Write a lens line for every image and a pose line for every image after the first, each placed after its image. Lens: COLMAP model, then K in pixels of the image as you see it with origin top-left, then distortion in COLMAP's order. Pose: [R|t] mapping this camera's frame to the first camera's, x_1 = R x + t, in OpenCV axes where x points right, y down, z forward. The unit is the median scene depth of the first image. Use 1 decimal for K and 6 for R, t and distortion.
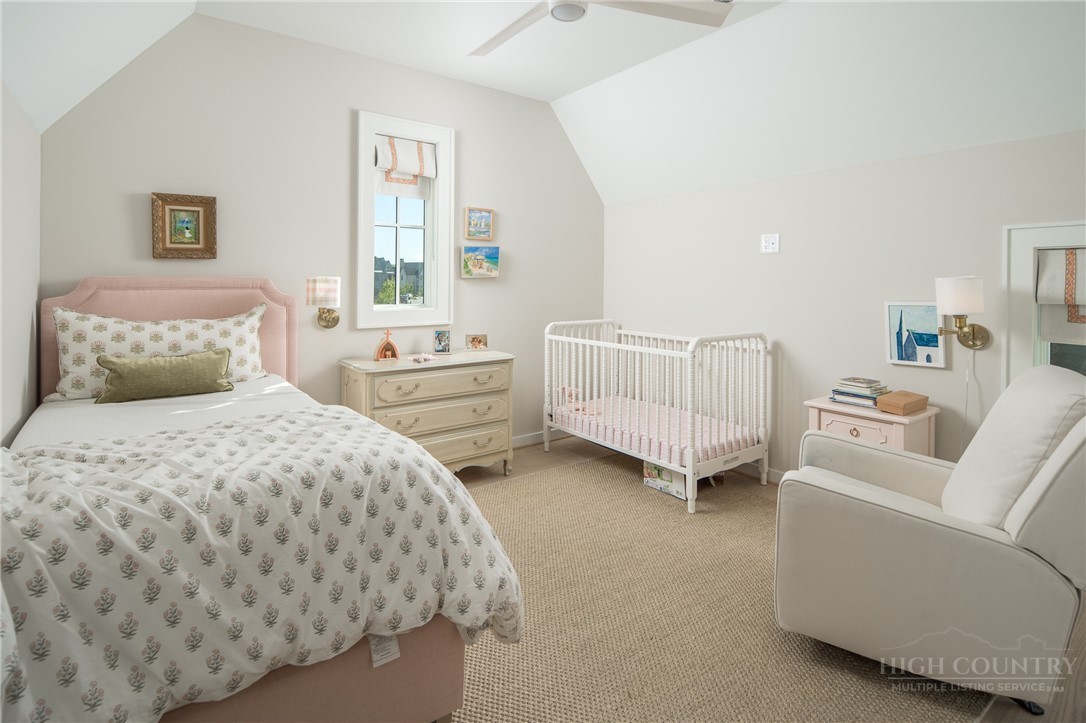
lens RADIAL K [[535.6, 0, 545.2], [0, 535.6, 279.7], [0, 0, 1]] dist [0.001963, 0.000534]
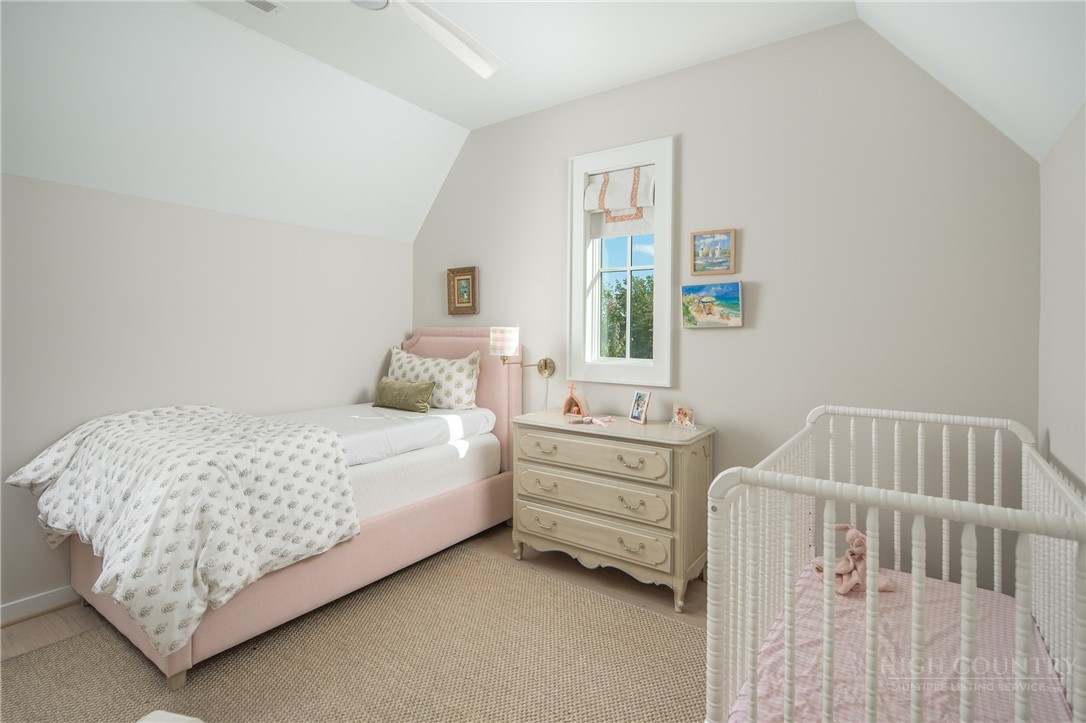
lens RADIAL K [[536.3, 0, 545.6], [0, 536.3, 330.4], [0, 0, 1]] dist [-0.001998, -0.000704]
pose [[0.299600, -0.004711, -0.954053, 0.515951], [-0.007131, 0.999949, -0.007177, 0.007023], [0.954038, 0.008954, 0.299551, 0.596490]]
